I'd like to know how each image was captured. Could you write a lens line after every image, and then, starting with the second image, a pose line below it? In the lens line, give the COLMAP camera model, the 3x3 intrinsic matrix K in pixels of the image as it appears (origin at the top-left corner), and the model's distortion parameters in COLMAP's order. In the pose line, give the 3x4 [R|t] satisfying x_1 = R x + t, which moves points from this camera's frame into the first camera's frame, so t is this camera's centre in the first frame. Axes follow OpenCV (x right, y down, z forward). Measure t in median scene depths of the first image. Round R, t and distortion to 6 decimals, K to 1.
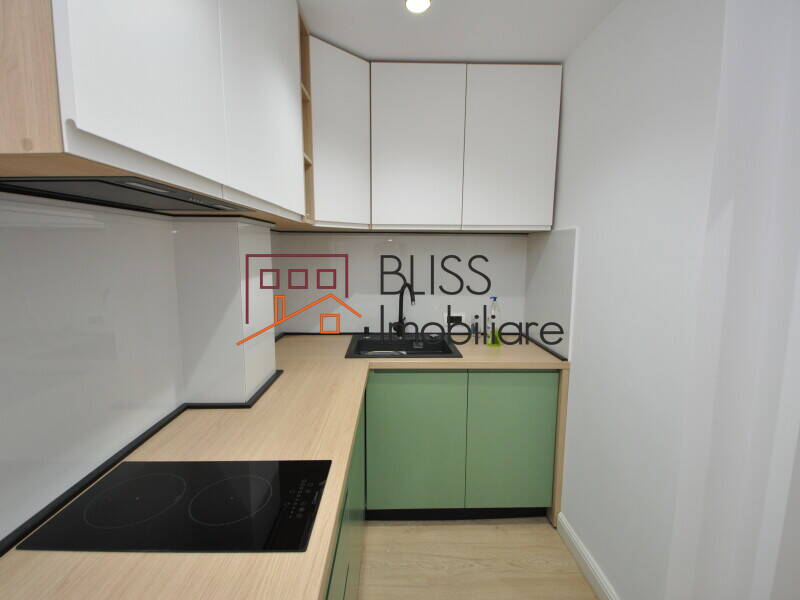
lens RADIAL K [[378.2, 0, 400.4], [0, 378.2, 300.7], [0, 0, 1]] dist [0.000816, -0.000744]
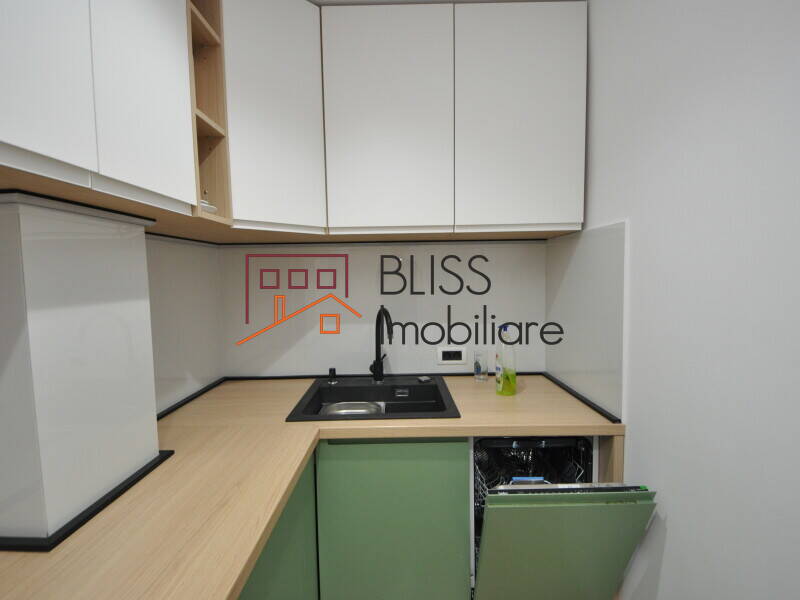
lens RADIAL K [[378.2, 0, 399.0], [0, 378.2, 297.8], [0, 0, 1]] dist [0.000816, -0.000744]
pose [[0.999342, -0.020923, -0.029615, 0.079305], [0.018821, 0.997401, -0.069548, -0.017408], [0.030993, 0.068945, 0.997139, 0.310336]]
